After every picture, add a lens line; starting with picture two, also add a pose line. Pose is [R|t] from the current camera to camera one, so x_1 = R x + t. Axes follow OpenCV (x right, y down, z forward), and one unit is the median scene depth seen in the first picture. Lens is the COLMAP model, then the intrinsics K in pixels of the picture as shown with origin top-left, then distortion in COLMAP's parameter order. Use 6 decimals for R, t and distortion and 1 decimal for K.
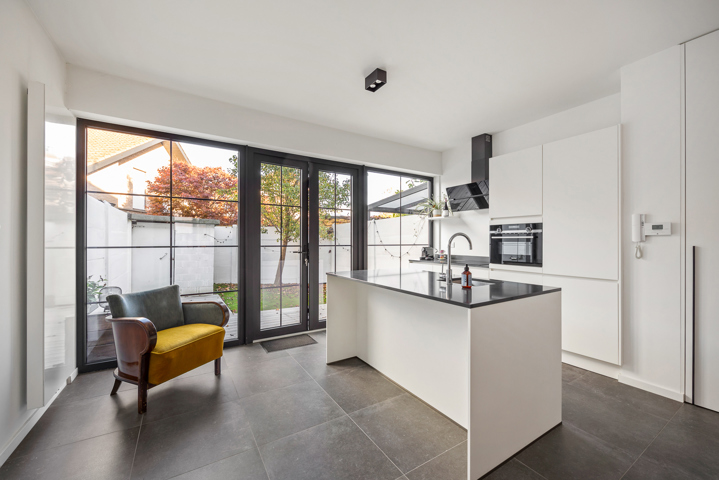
lens RADIAL K [[289.7, 0, 361.2], [0, 289.7, 240.8], [0, 0, 1]] dist [-0.003035, 0.000011]
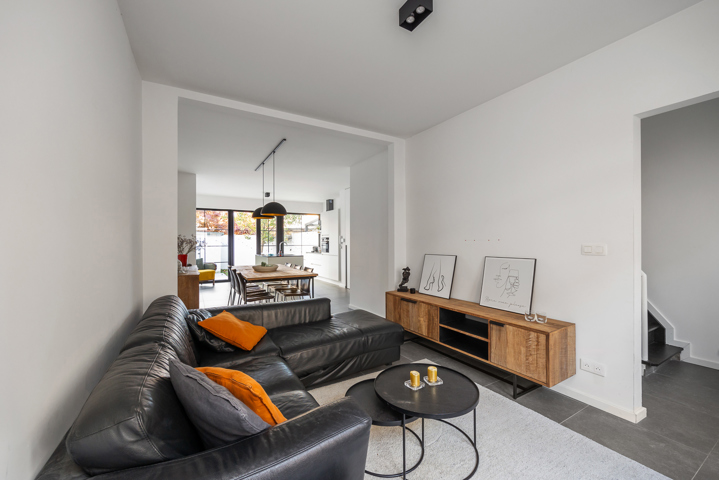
lens RADIAL K [[289.7, 0, 362.3], [0, 289.7, 241.8], [0, 0, 1]] dist [-0.003035, 0.000011]
pose [[0.999589, -0.007264, -0.027731, 0.989063], [0.007237, 0.999973, -0.001099, -0.011445], [0.027739, 0.000898, 0.999615, -1.820304]]
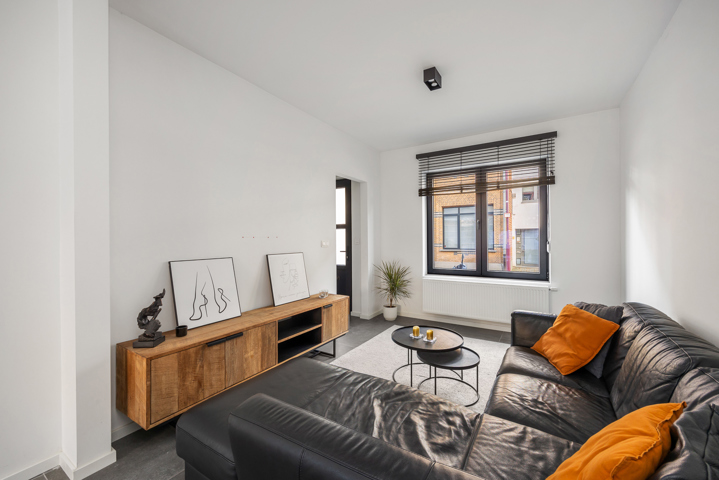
lens RADIAL K [[289.7, 0, 360.7], [0, 289.7, 236.8], [0, 0, 1]] dist [-0.003035, 0.000011]
pose [[-0.428646, 0.004176, 0.903463, 0.421943], [0.003517, 0.999989, -0.002953, -0.013027], [-0.903466, 0.001912, -0.428656, -0.715470]]
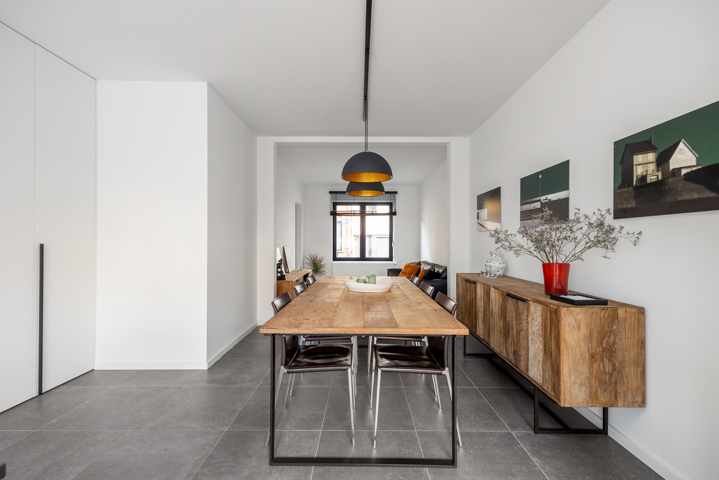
lens RADIAL K [[312.0, 0, 355.4], [0, 312.0, 241.7], [0, 0, 1]] dist [0.023878, -0.000193]
pose [[-0.837282, -0.006201, 0.546736, -0.030226], [-0.007683, 0.999970, -0.000424, 0.004839], [-0.546718, -0.004555, -0.837305, 0.488948]]
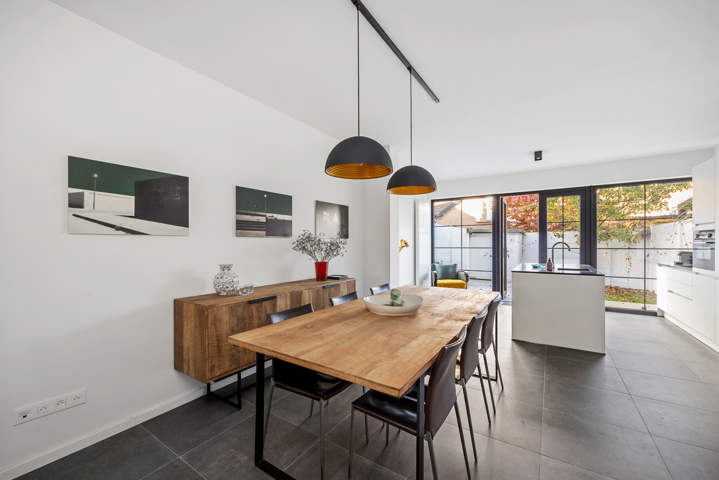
lens RADIAL K [[289.7, 0, 363.4], [0, 289.7, 242.2], [0, 0, 1]] dist [-0.003035, 0.000011]
pose [[0.422697, -0.005663, -0.906253, 0.989355], [0.006654, 0.999973, -0.003145, -0.020752], [0.906247, -0.004701, 0.422723, -0.596167]]
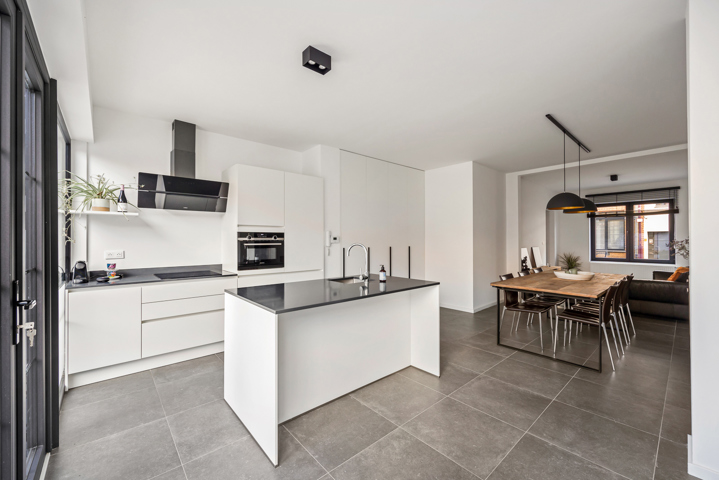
lens RADIAL K [[289.7, 0, 357.7], [0, 289.7, 239.2], [0, 0, 1]] dist [-0.003035, 0.000011]
pose [[-0.154096, -0.000694, 0.988056, -0.652414], [0.002942, 0.999995, 0.001161, -0.032439], [-0.988052, 0.003086, -0.154093, 0.832231]]
